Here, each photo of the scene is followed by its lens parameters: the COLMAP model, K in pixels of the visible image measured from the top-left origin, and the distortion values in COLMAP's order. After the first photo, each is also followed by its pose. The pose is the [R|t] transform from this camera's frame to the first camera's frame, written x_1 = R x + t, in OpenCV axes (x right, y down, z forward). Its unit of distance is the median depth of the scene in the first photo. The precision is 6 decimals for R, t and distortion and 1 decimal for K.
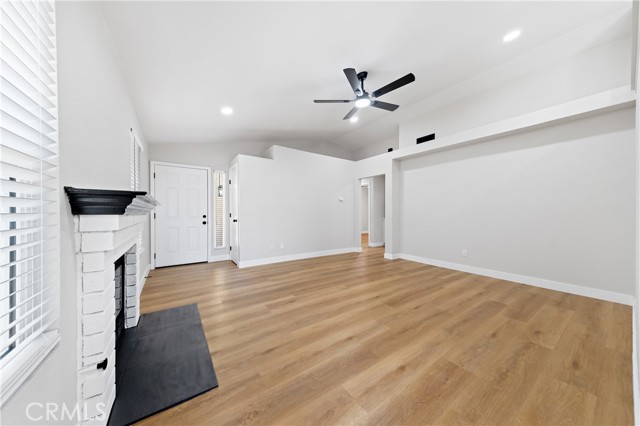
lens RADIAL K [[216.8, 0, 319.8], [0, 216.8, 211.1], [0, 0, 1]] dist [0.001172, -0.001762]
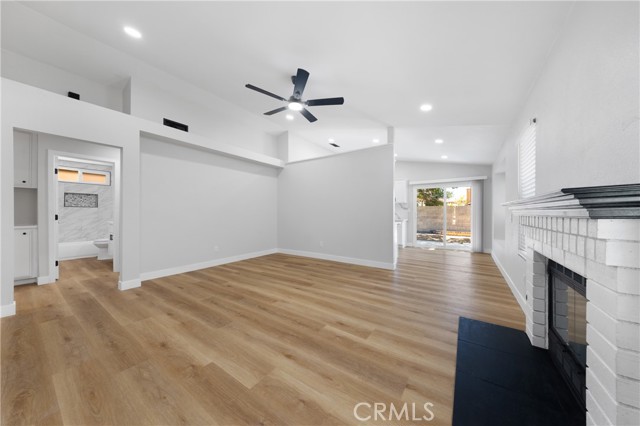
lens RADIAL K [[216.8, 0, 312.9], [0, 216.8, 212.4], [0, 0, 1]] dist [0.001172, -0.001762]
pose [[-0.350700, -0.005697, 0.936471, -0.857812], [-0.004454, 0.999980, 0.004416, -0.008304], [-0.936477, -0.002622, -0.350718, 1.388070]]
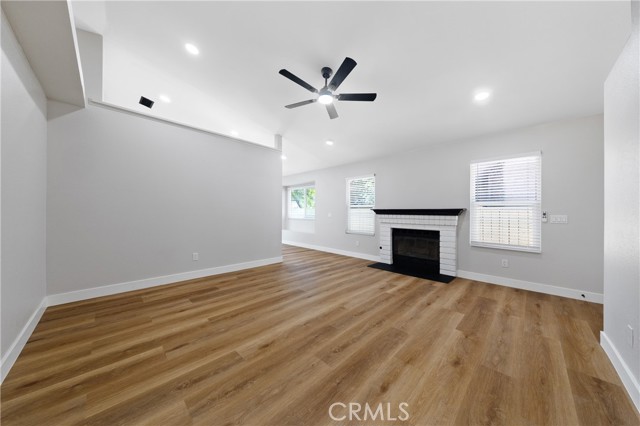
lens RADIAL K [[216.8, 0, 327.9], [0, 216.8, 208.2], [0, 0, 1]] dist [0.001172, -0.001762]
pose [[-0.975660, -0.018107, -0.218538, 0.428809], [-0.014171, 0.999708, -0.019565, 0.004003], [0.218829, -0.015992, -0.975632, 2.101352]]
